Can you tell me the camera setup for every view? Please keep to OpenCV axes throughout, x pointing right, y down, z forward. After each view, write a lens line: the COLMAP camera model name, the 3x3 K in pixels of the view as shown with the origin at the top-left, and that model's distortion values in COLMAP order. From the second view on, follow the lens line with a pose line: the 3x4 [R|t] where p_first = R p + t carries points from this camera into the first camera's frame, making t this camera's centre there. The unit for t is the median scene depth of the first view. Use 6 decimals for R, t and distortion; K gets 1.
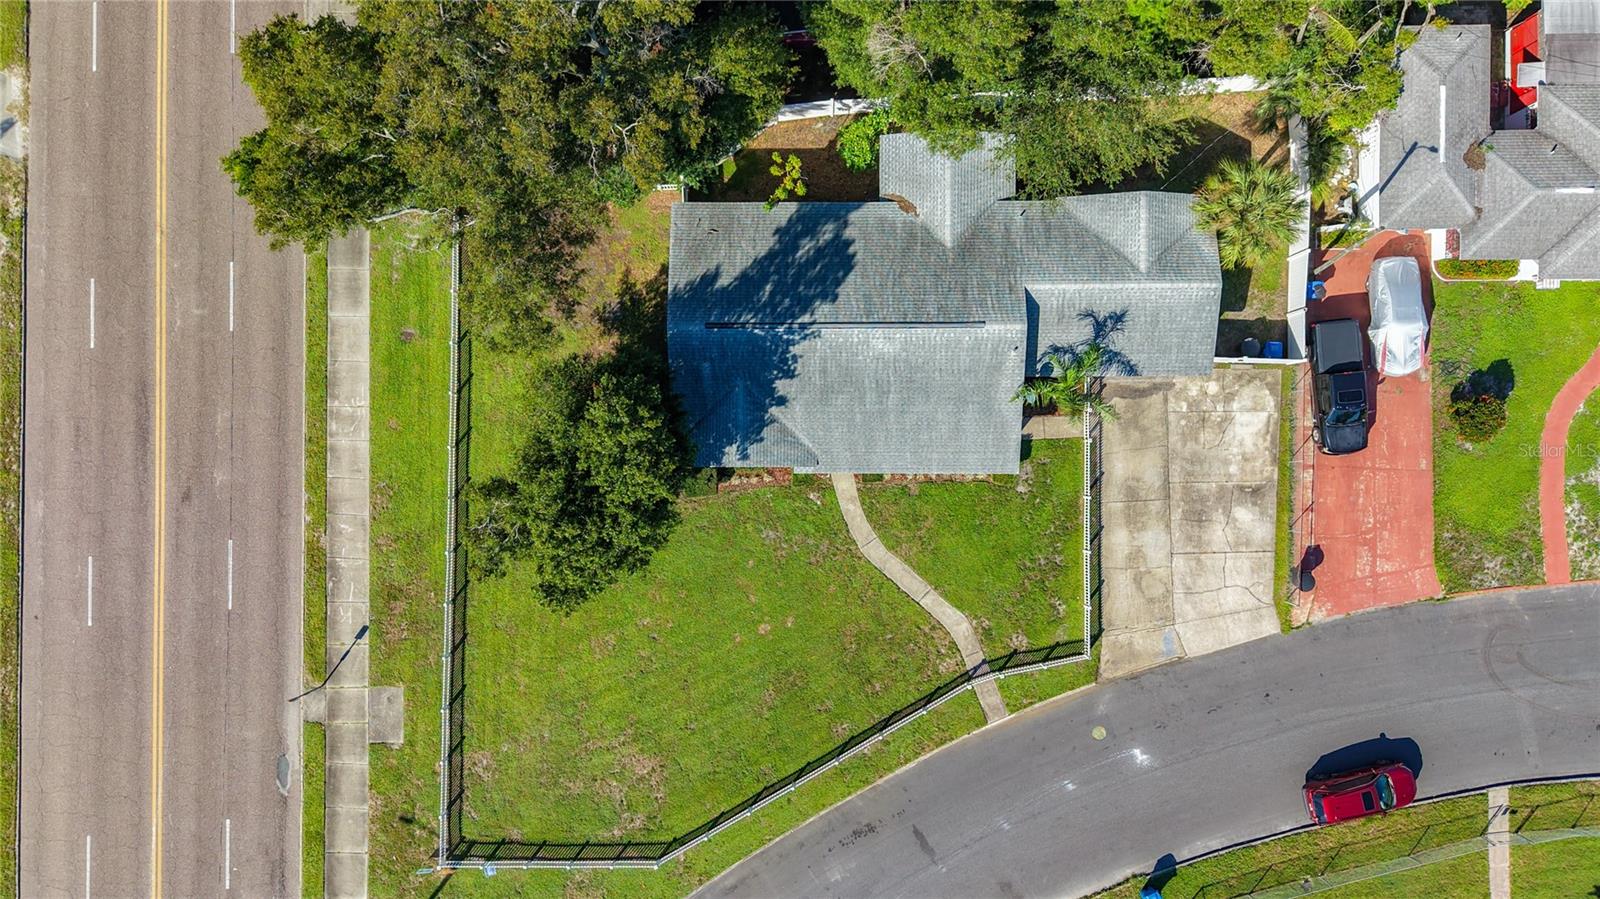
lens RADIAL K [[1093.5, 0, 808.4], [0, 1093.5, 456.2], [0, 0, 1]] dist [0.003060, 0.004154]
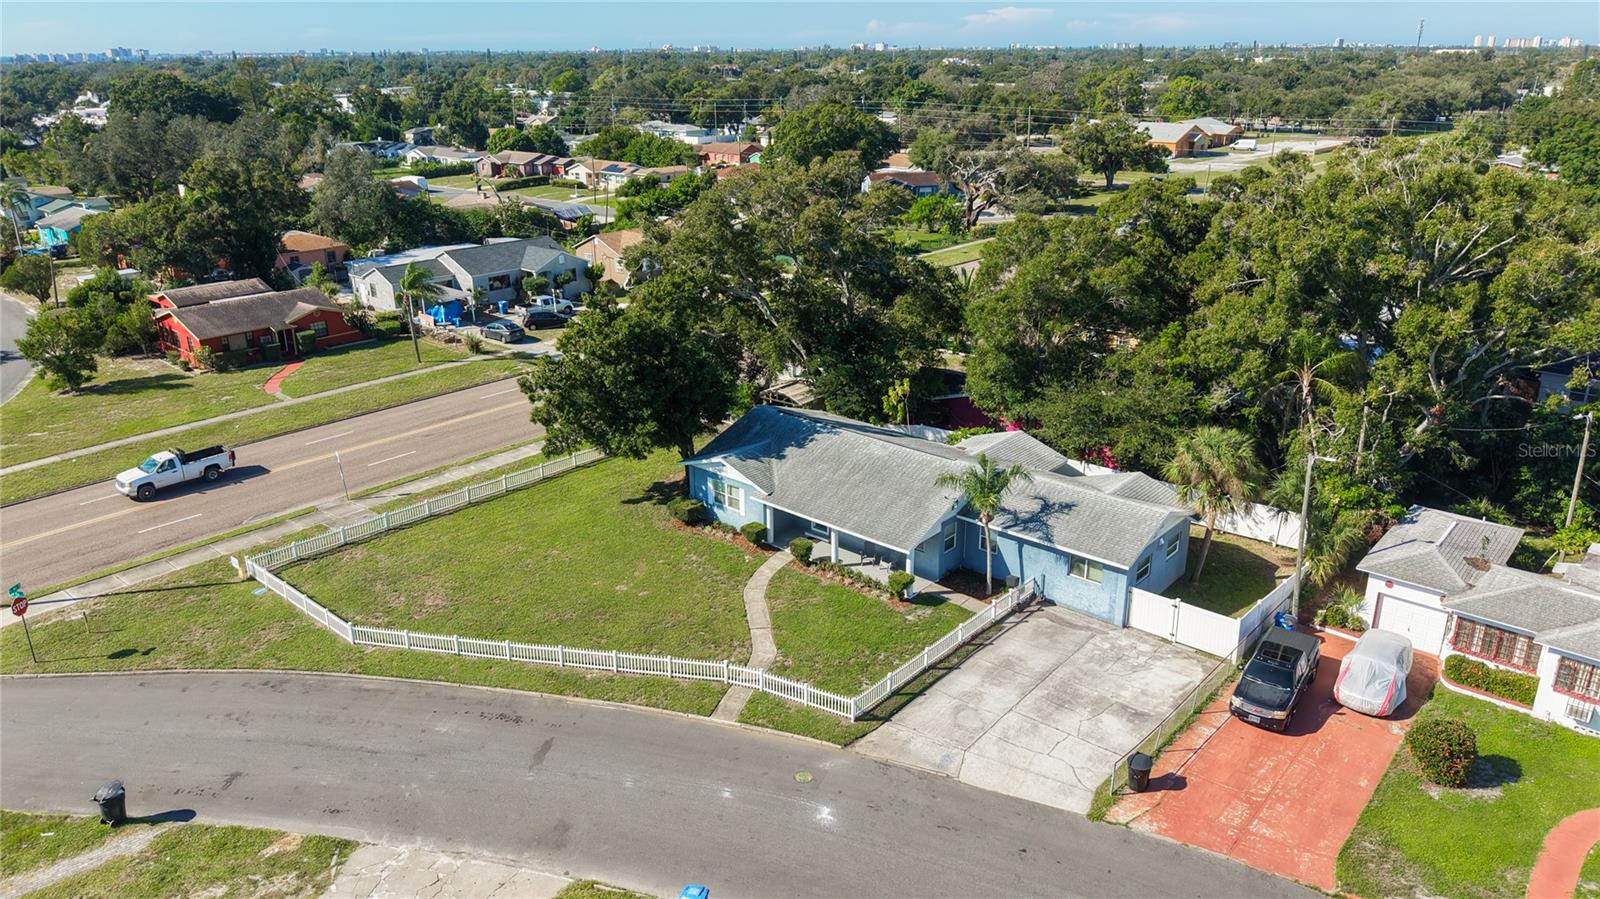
lens RADIAL K [[1100.1, 0, 798.5], [0, 1100.1, 435.8], [0, 0, 1]] dist [0.015978, -0.044367]
pose [[0.750474, 0.231756, -0.618933, 0.680608], [-0.660895, 0.259634, -0.704137, 0.731464], [-0.002492, 0.937486, 0.348015, 0.512626]]
